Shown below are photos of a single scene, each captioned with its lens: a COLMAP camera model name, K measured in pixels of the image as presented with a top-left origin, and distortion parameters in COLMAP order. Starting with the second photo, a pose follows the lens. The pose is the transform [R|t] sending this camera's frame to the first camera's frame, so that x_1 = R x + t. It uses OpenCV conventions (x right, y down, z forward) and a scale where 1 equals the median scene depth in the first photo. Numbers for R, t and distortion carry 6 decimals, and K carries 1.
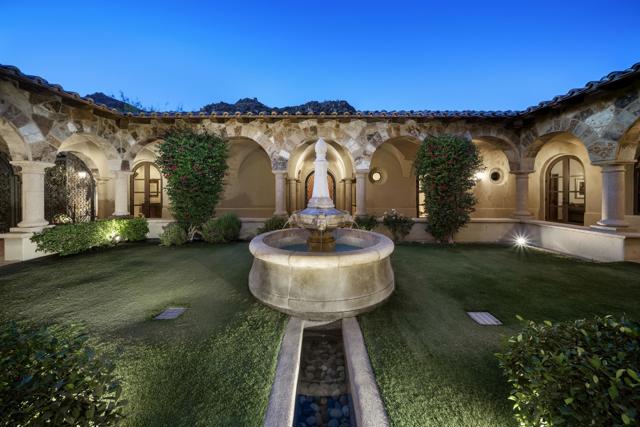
lens RADIAL K [[221.9, 0, 319.7], [0, 221.9, 196.8], [0, 0, 1]] dist [-0.000591, -0.000072]
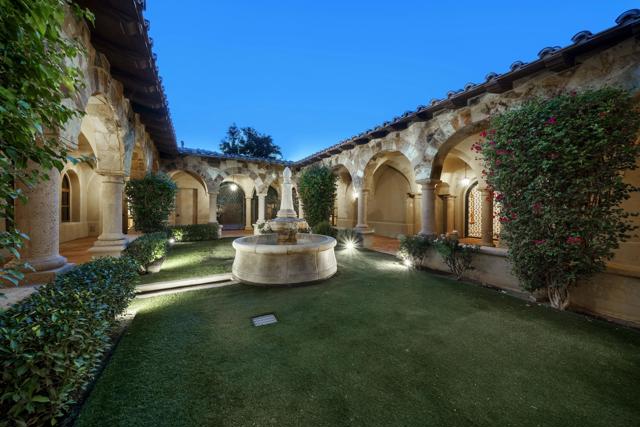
lens RADIAL K [[220.9, 0, 325.7], [0, 220.9, 216.9], [0, 0, 1]] dist [-0.008902, -0.000012]
pose [[0.517314, 0.033683, -0.855133, 0.717332], [-0.025386, 0.999389, 0.024008, 0.004653], [0.855419, 0.009289, 0.517853, 0.277144]]
